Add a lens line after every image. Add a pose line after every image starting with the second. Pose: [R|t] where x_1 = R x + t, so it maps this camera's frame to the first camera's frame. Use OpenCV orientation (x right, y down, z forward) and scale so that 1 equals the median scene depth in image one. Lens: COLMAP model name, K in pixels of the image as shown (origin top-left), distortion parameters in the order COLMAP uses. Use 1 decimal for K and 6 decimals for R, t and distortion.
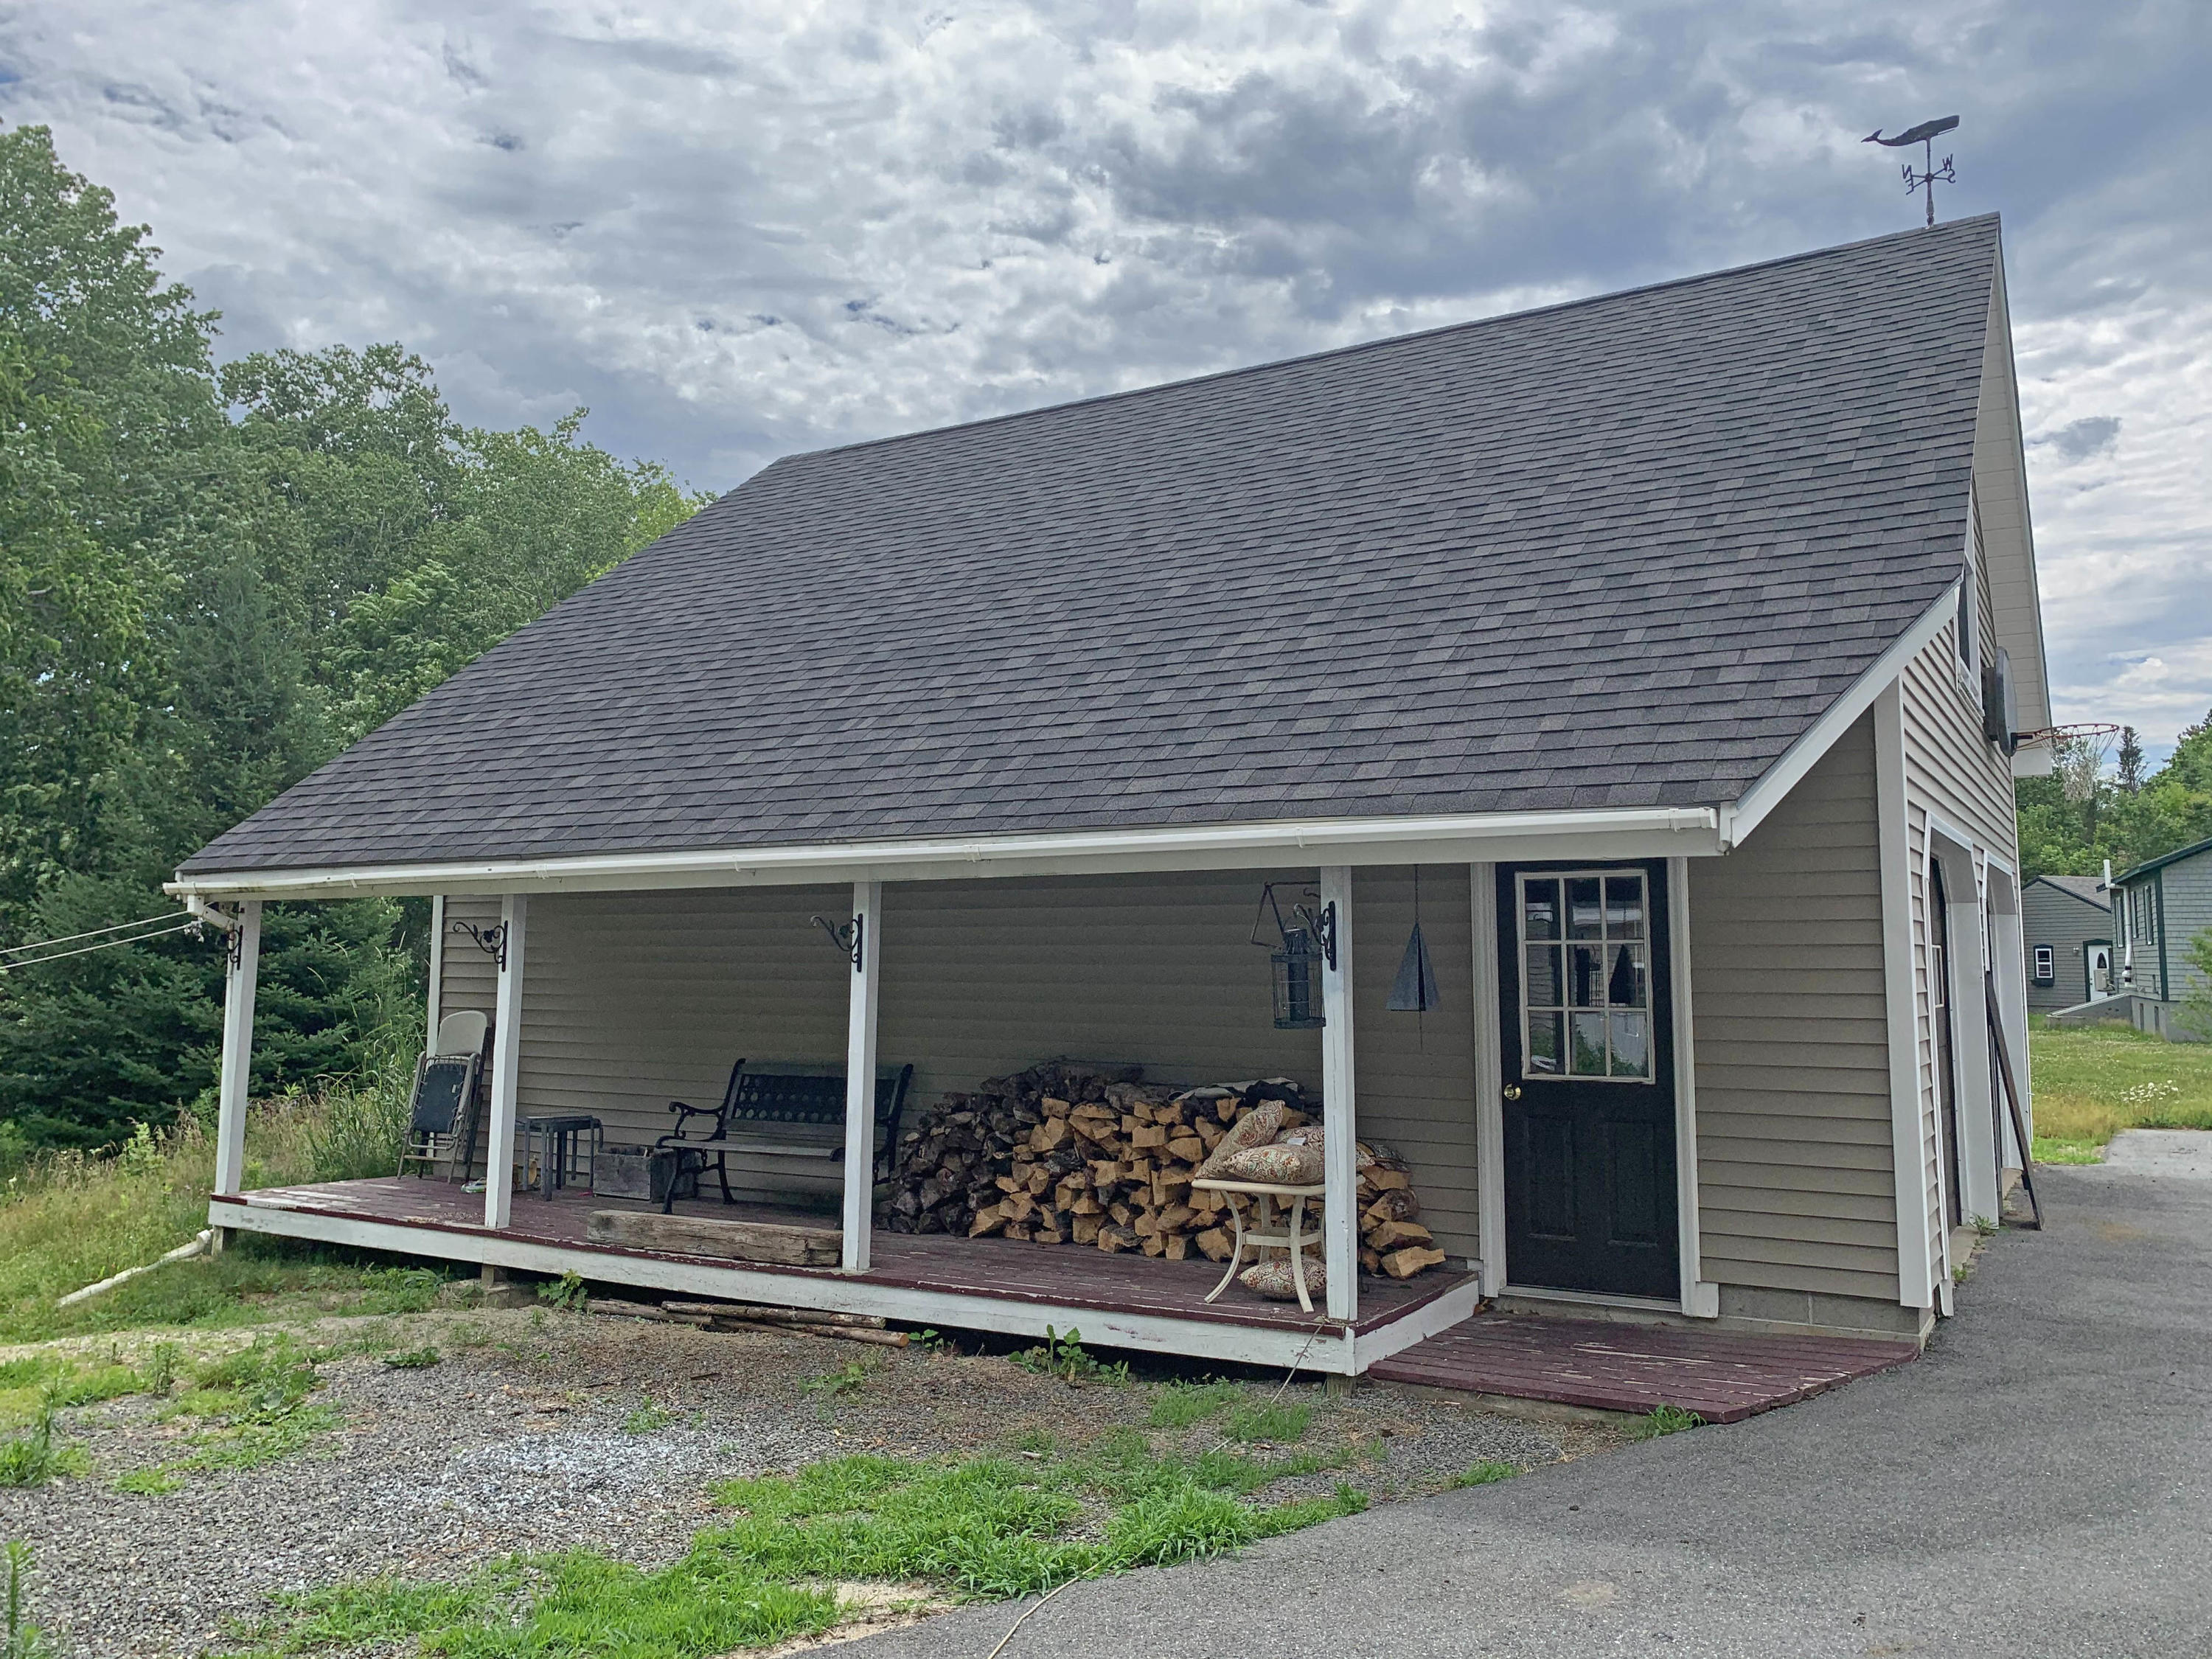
lens RADIAL K [[1647.7, 0, 1104.0], [0, 1647.7, 832.9], [0, 0, 1]] dist [-0.000946, -0.001523]
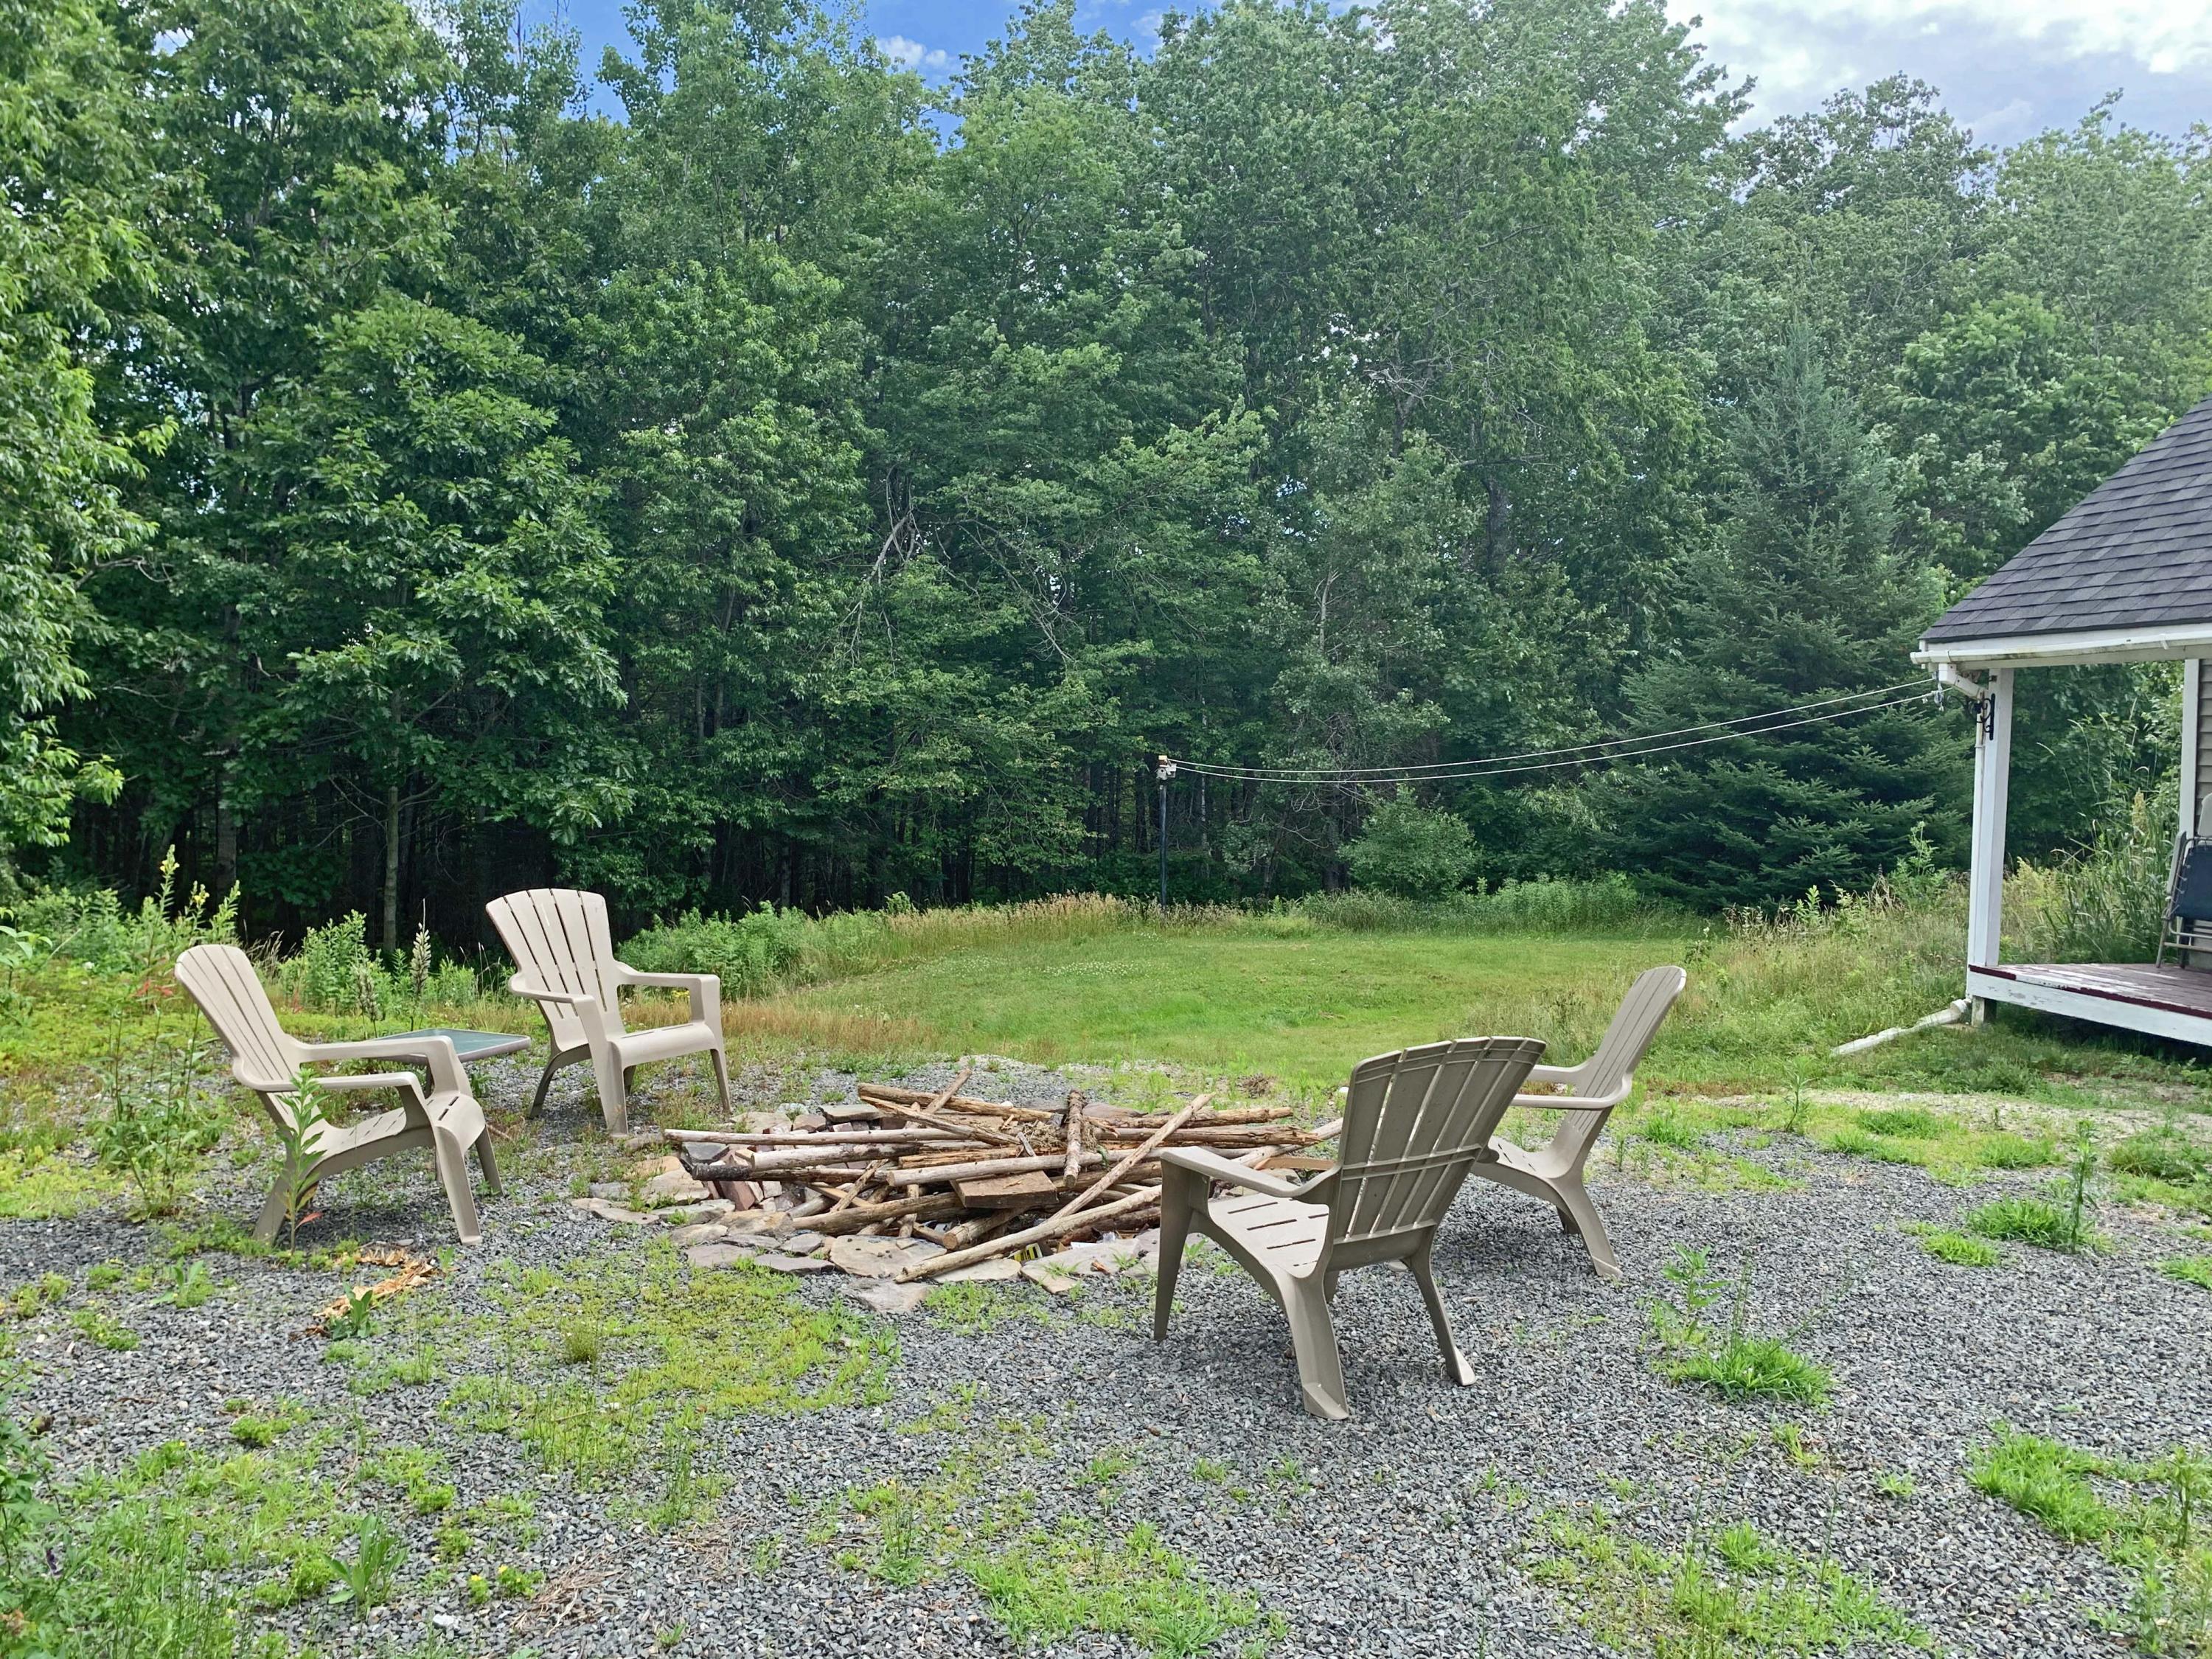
lens RADIAL K [[1647.7, 0, 1098.5], [0, 1647.7, 821.5], [0, 0, 1]] dist [-0.000946, -0.001523]
pose [[0.668550, 0.033195, -0.742926, -0.149210], [0.064410, 0.992665, 0.102315, -0.002057], [0.740873, -0.116255, 0.661507, -0.035237]]
